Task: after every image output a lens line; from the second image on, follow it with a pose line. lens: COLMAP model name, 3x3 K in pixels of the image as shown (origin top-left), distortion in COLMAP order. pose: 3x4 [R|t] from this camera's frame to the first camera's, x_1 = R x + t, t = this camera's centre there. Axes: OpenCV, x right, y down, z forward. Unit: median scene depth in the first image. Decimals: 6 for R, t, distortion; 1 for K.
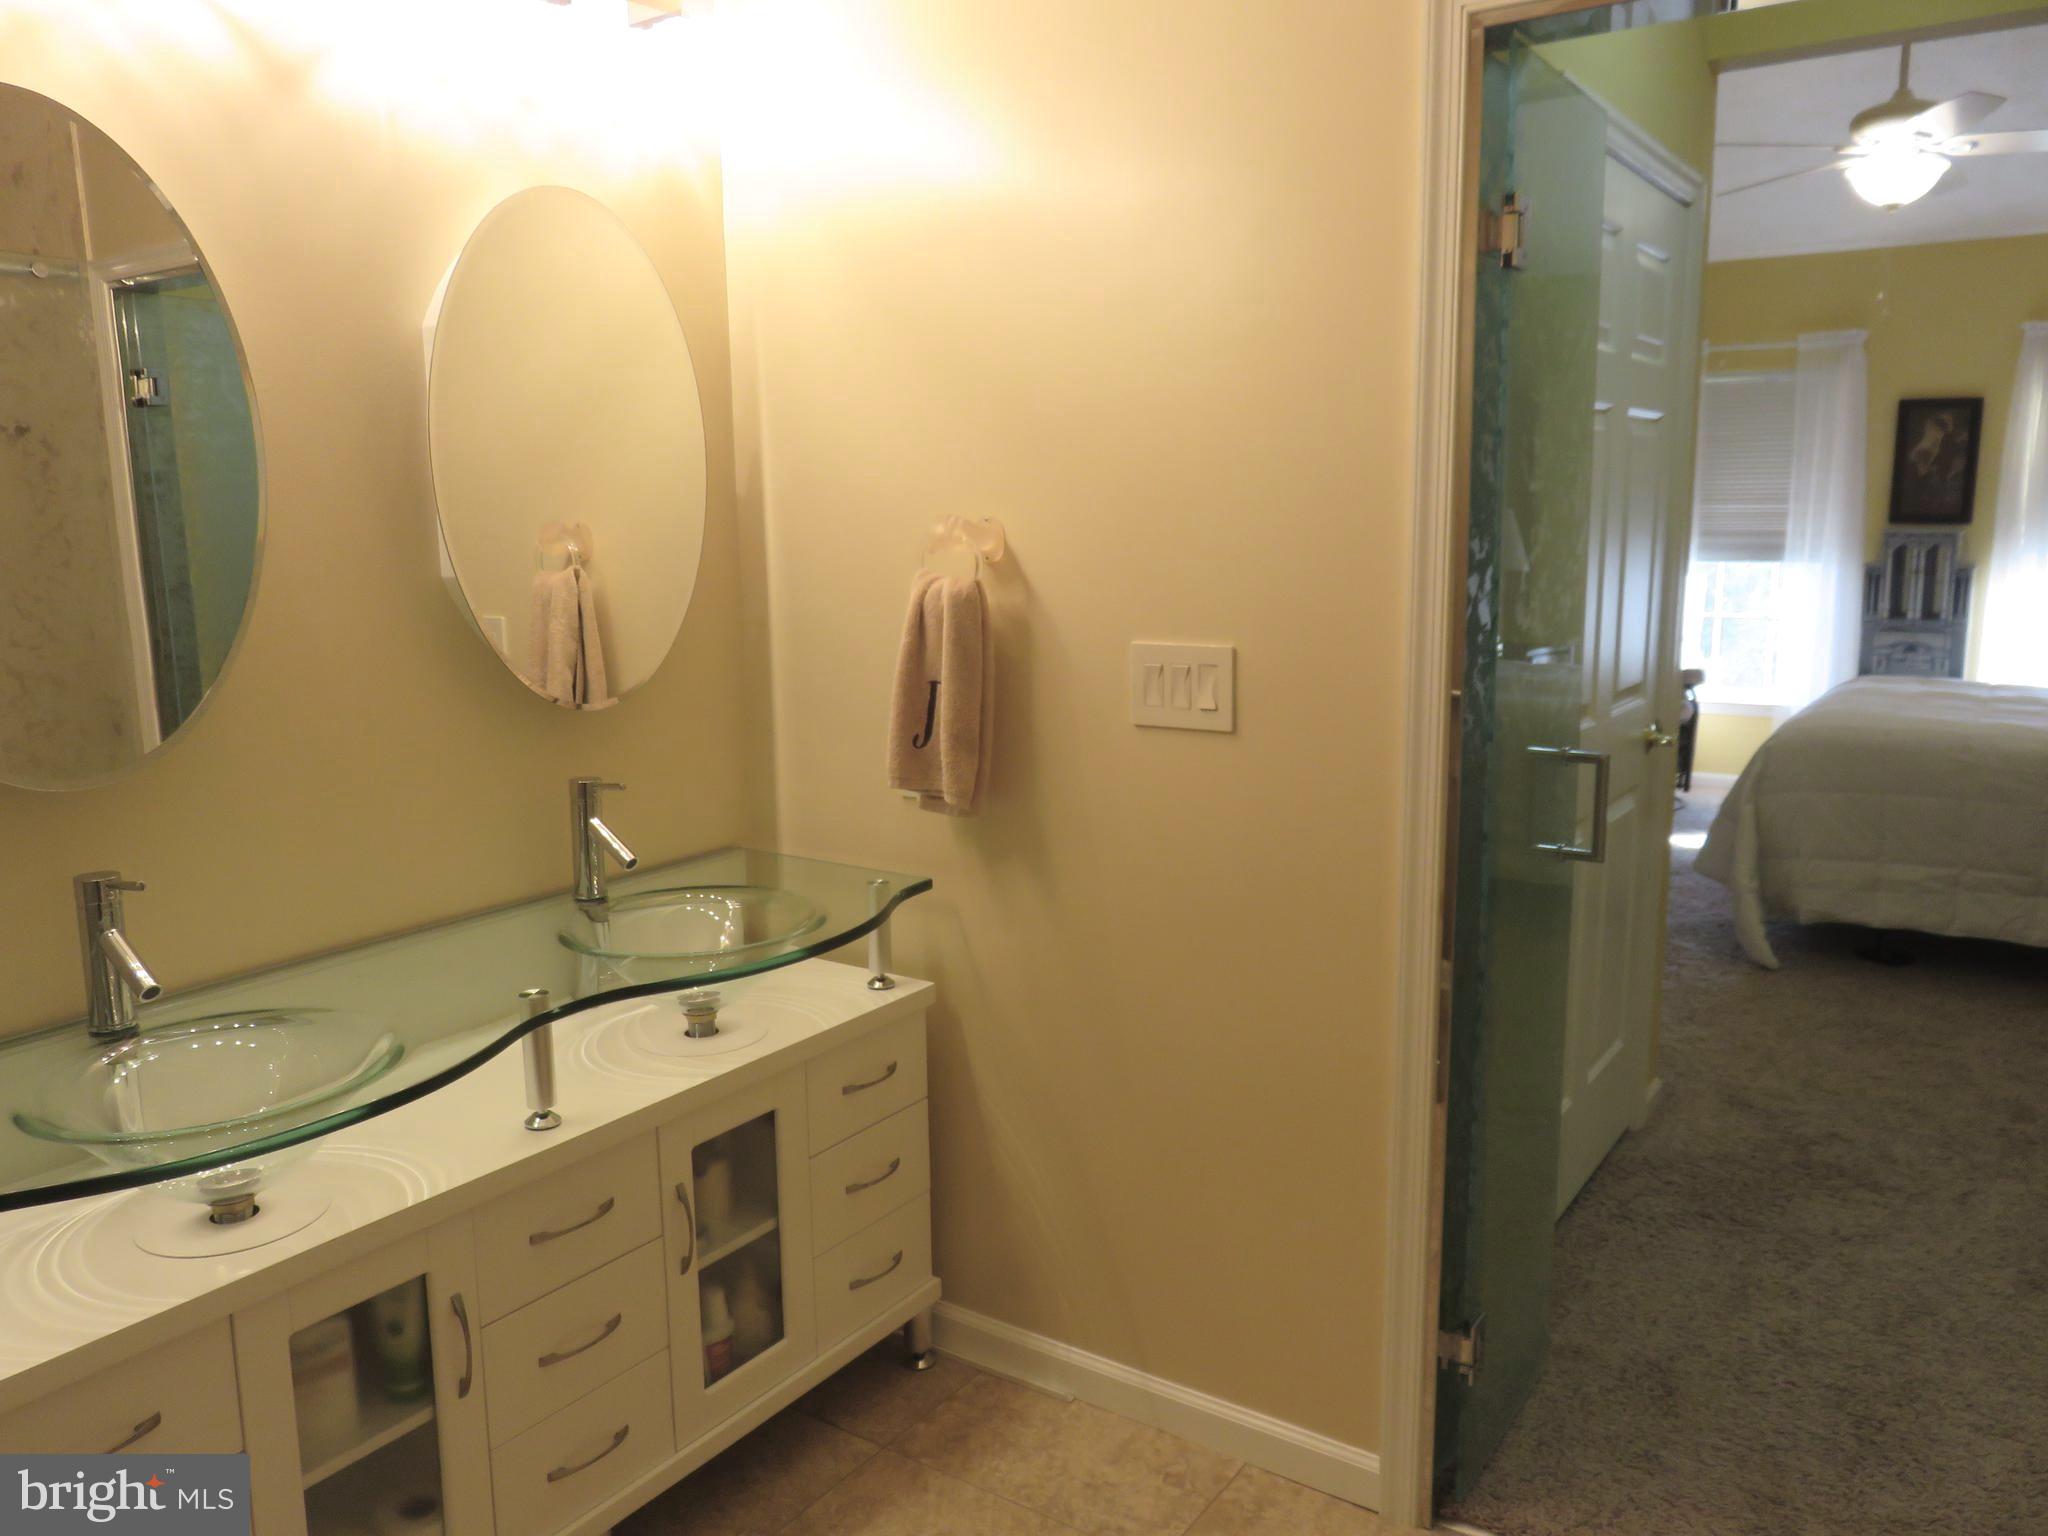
lens RADIAL K [[1550.2, 0, 1037.2], [0, 1550.2, 747.0], [0, 0, 1]] dist [-0.007830, 0.009622]
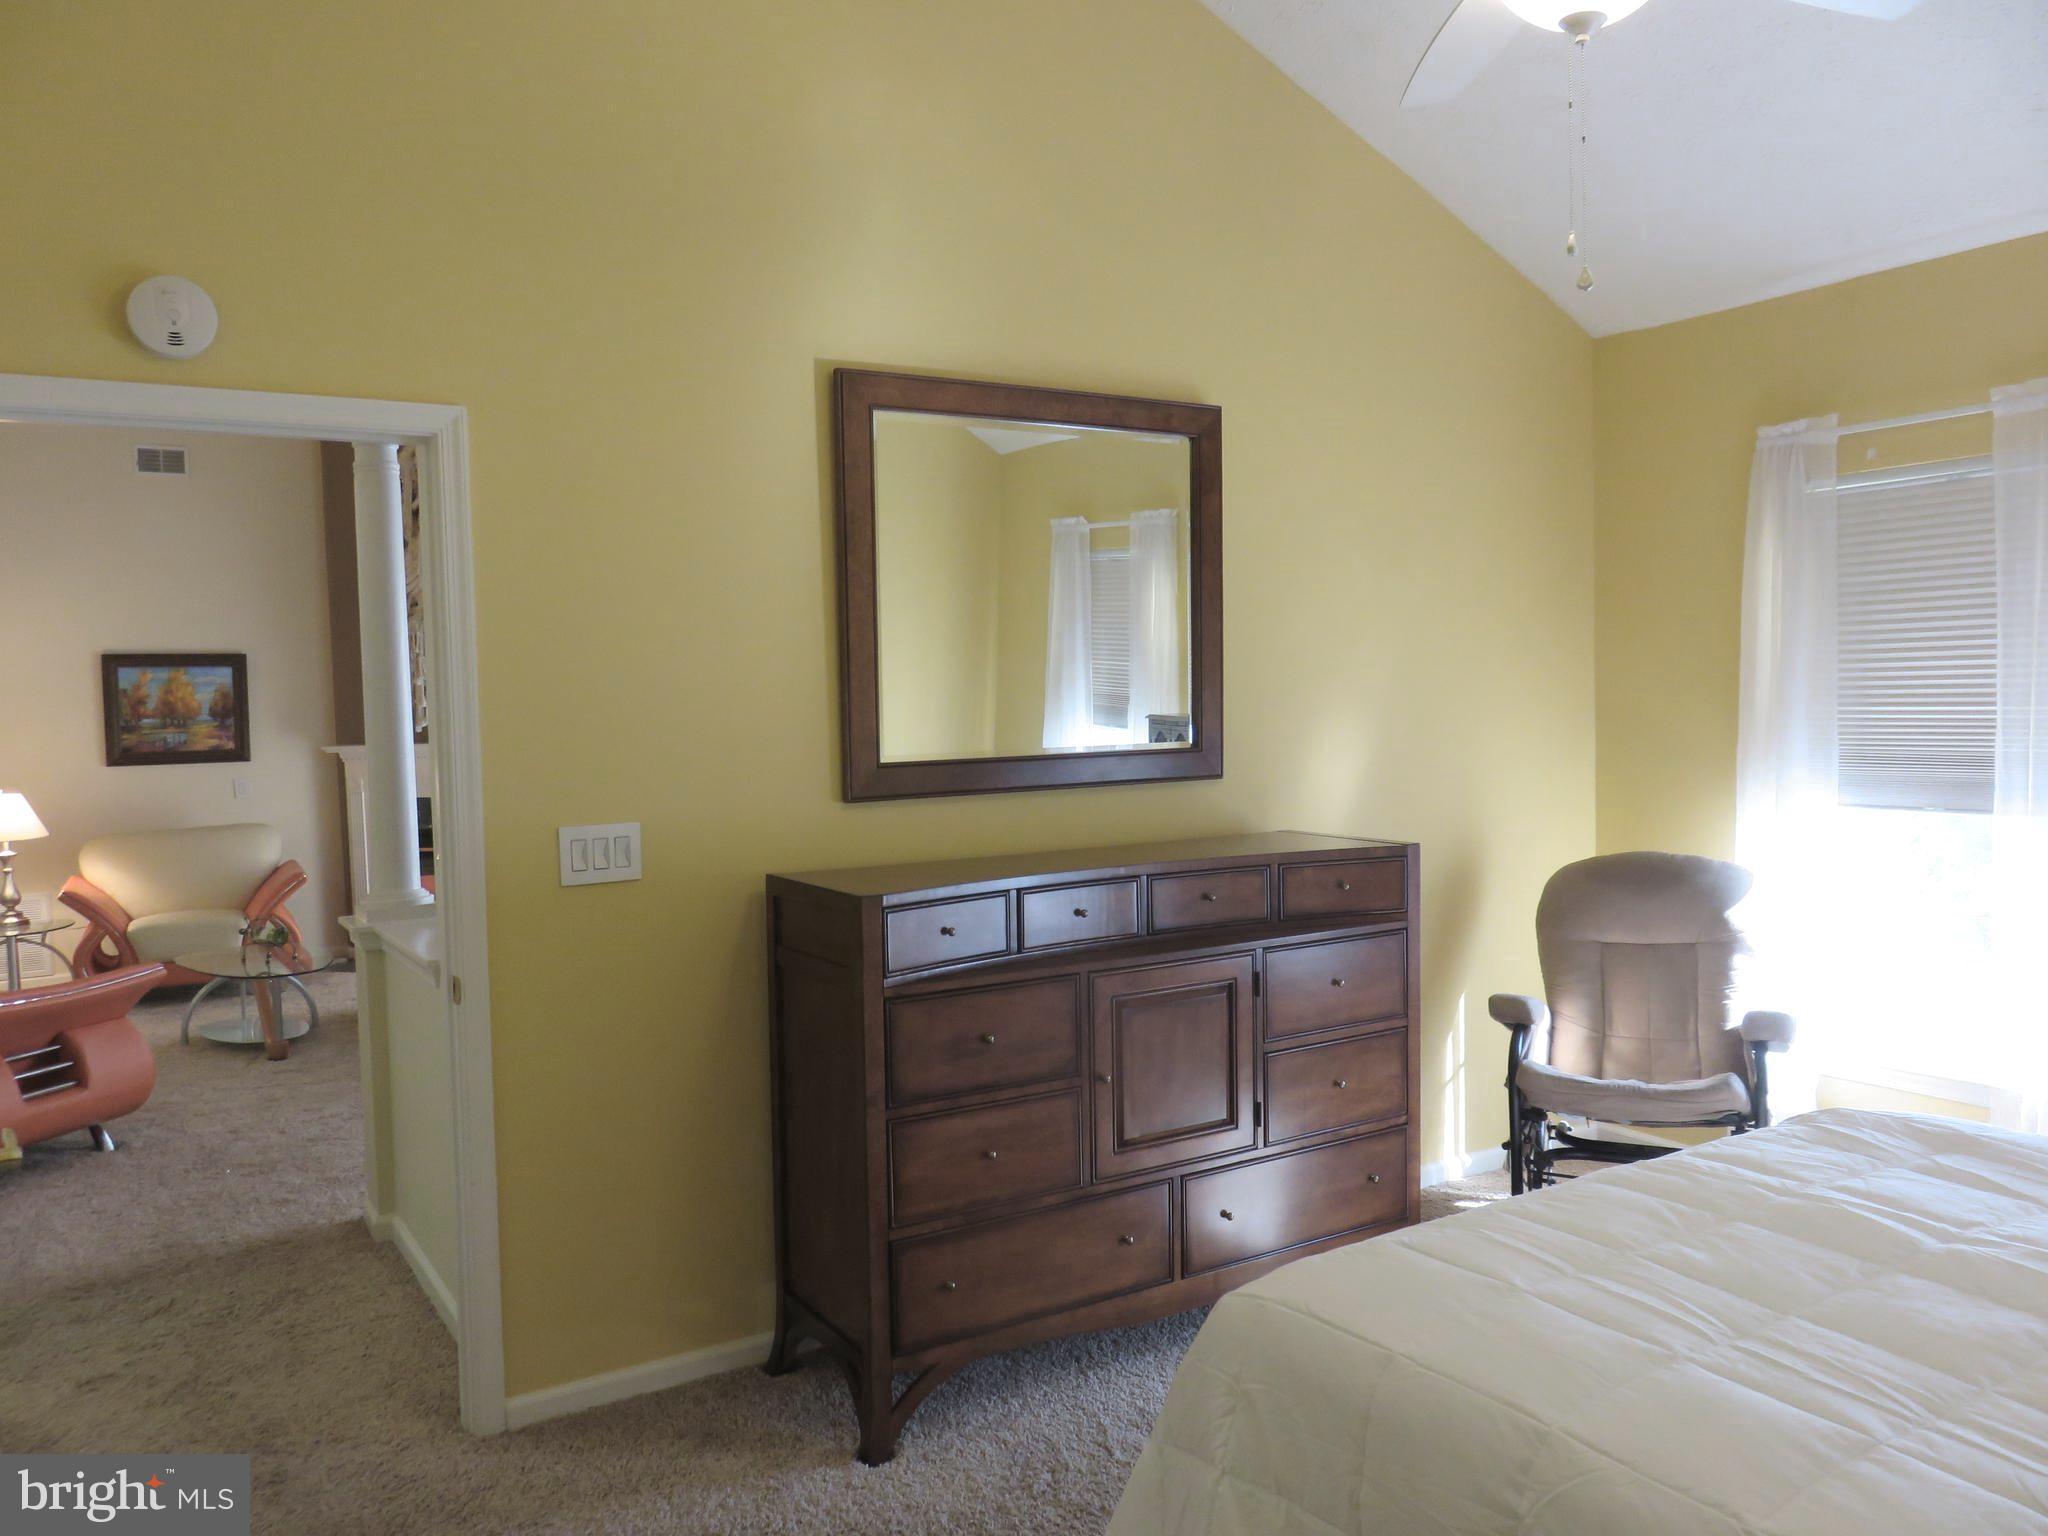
lens RADIAL K [[1550.2, 0, 1027.4], [0, 1550.2, 767.8], [0, 0, 1]] dist [-0.007830, 0.009622]
pose [[0.915966, 0.005210, -0.401223, 0.416164], [-0.047927, 0.994178, -0.096504, -0.073297], [0.398385, 0.107623, 0.910883, 0.414112]]
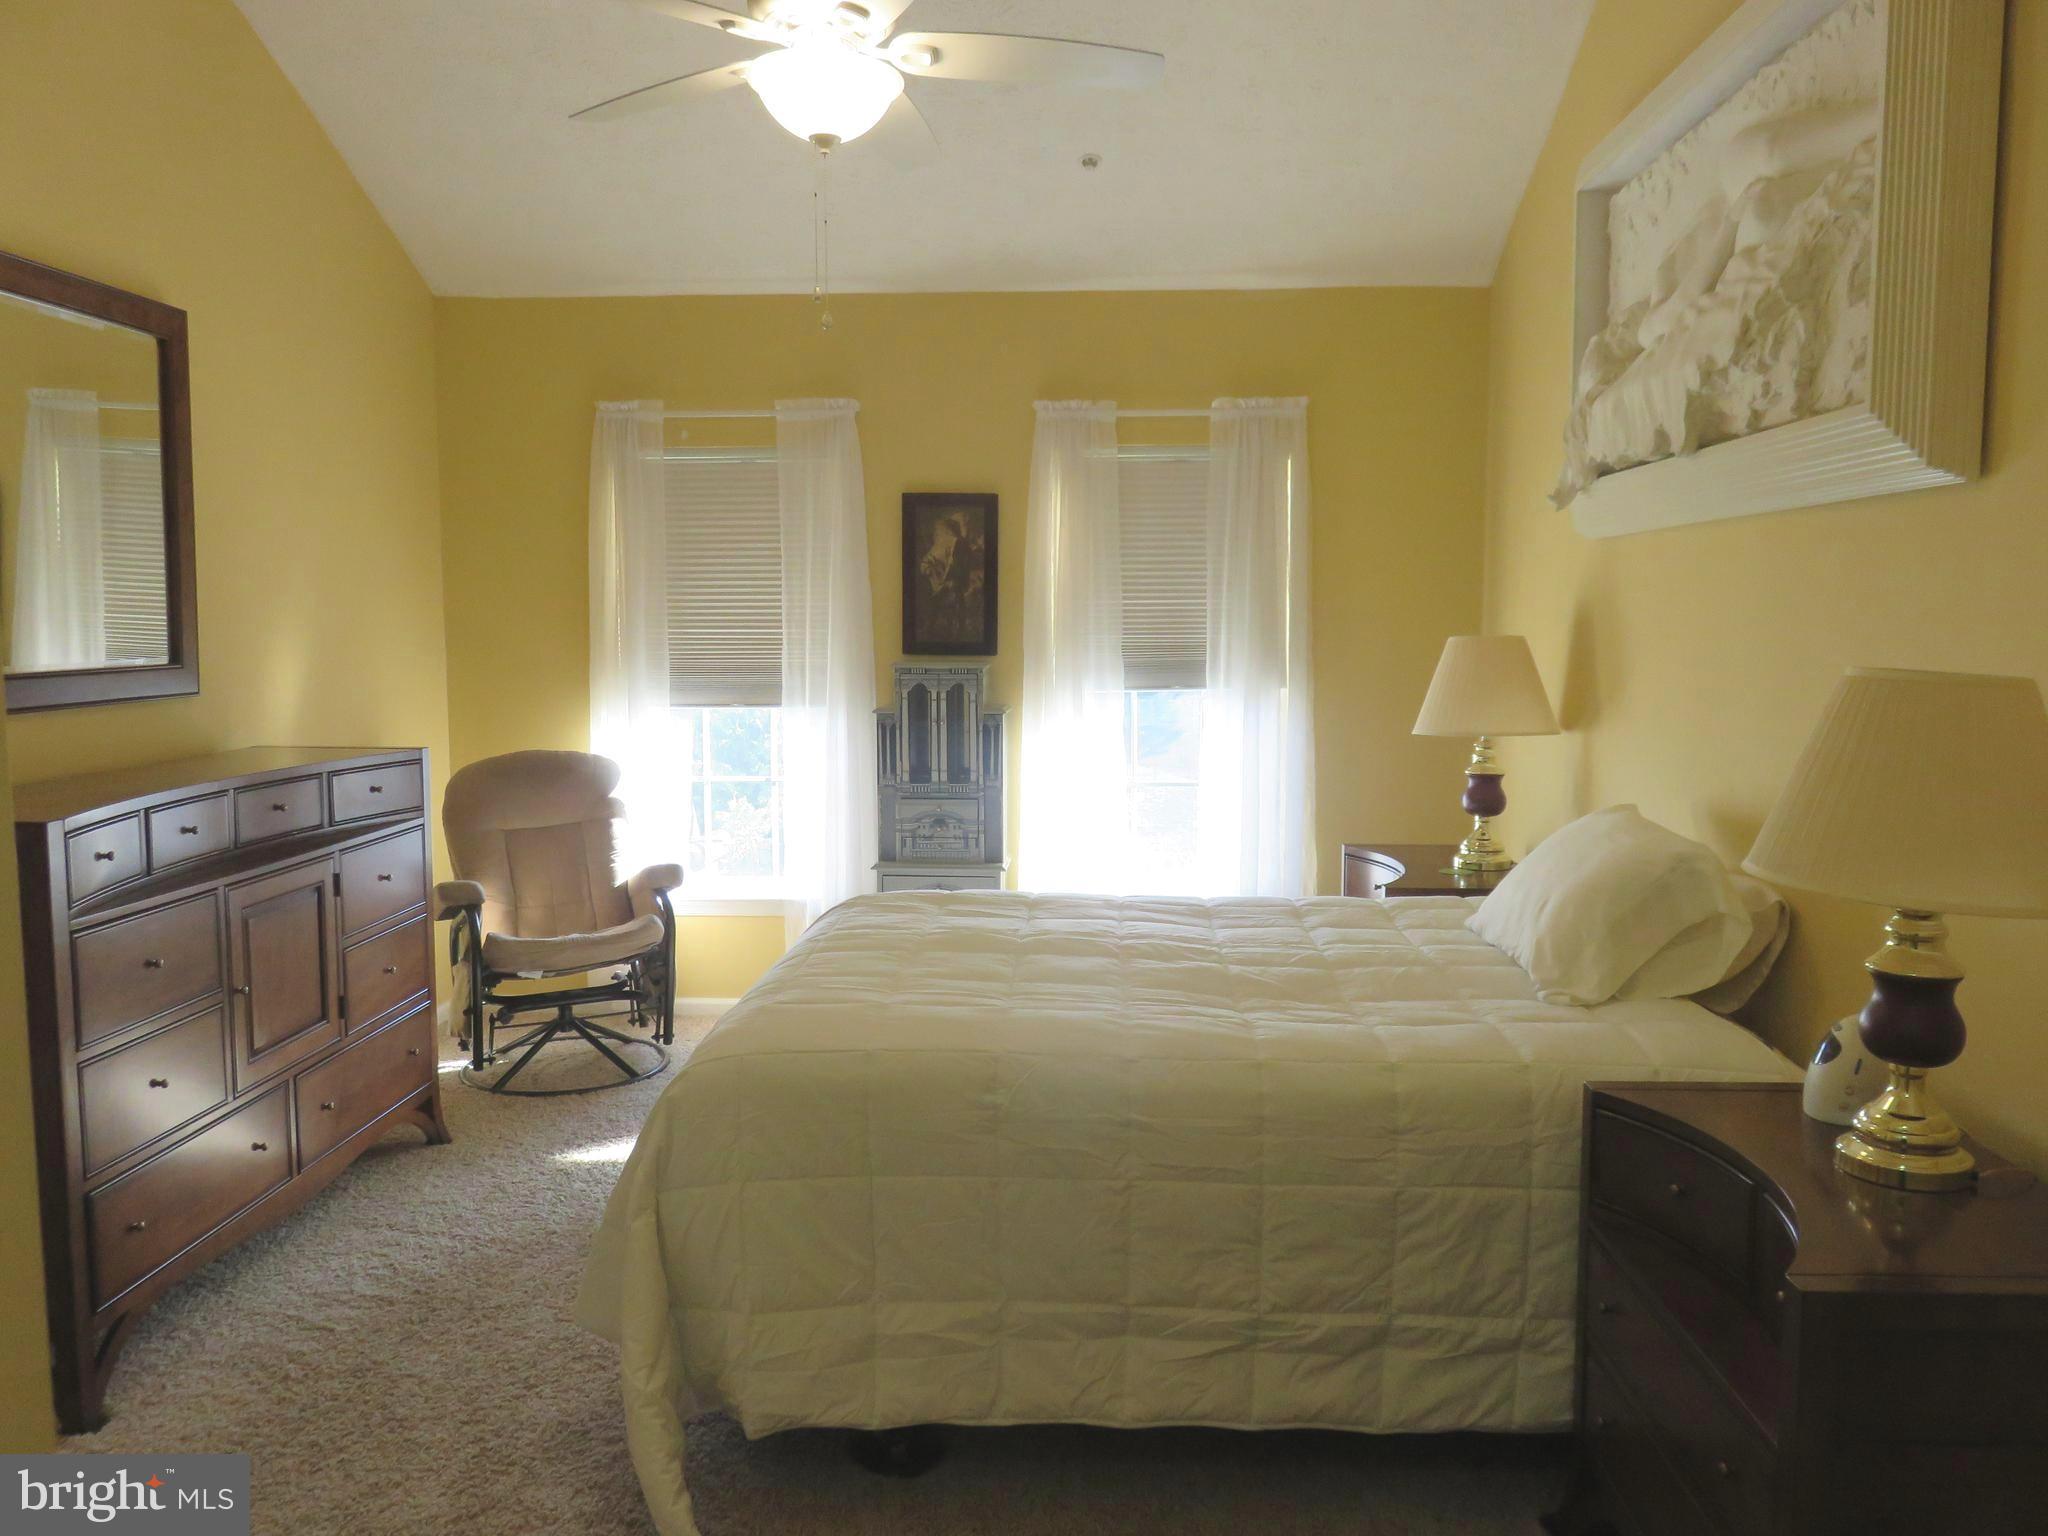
lens RADIAL K [[1550.2, 0, 1029.5], [0, 1550.2, 764.1], [0, 0, 1]] dist [-0.007830, 0.009622]
pose [[0.855042, -0.045111, 0.516593, 0.214025], [0.076856, 0.996231, -0.040213, -0.057194], [-0.512832, 0.074087, 0.855286, 0.331675]]
